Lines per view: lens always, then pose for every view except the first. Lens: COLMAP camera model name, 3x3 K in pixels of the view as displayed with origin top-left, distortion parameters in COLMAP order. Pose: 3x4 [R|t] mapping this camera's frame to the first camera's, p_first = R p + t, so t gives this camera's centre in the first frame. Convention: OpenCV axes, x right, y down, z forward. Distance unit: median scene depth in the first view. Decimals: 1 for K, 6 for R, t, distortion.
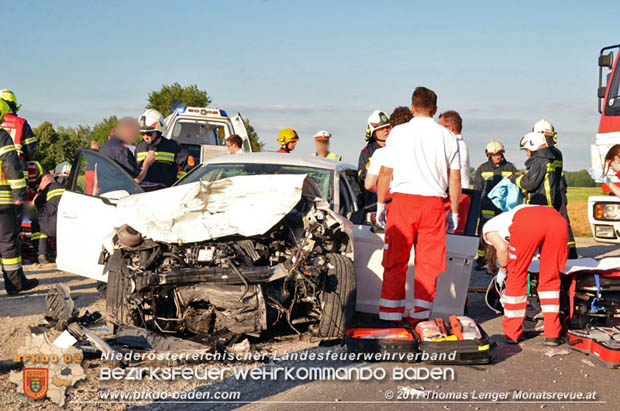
lens RADIAL K [[859.8, 0, 310.0], [0, 859.8, 205.5], [0, 0, 1]] dist [0.017908, 0.044070]
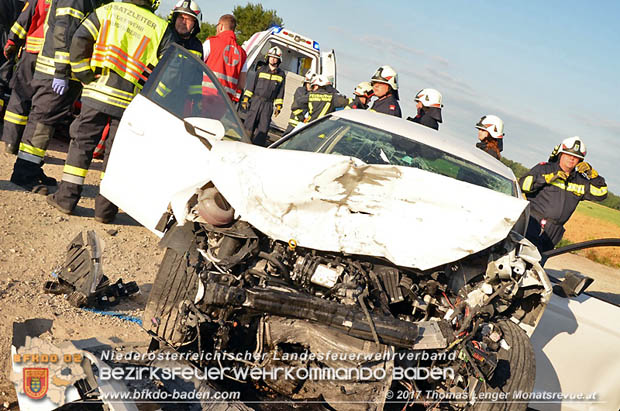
lens RADIAL K [[762.5, 0, 309.7], [0, 762.5, 216.1], [0, 0, 1]] dist [-0.023208, -0.013150]
pose [[0.954407, 0.298067, -0.016214, -0.135063], [-0.294972, 0.950044, 0.102018, -0.035069], [0.045813, -0.092584, 0.994650, 0.458425]]
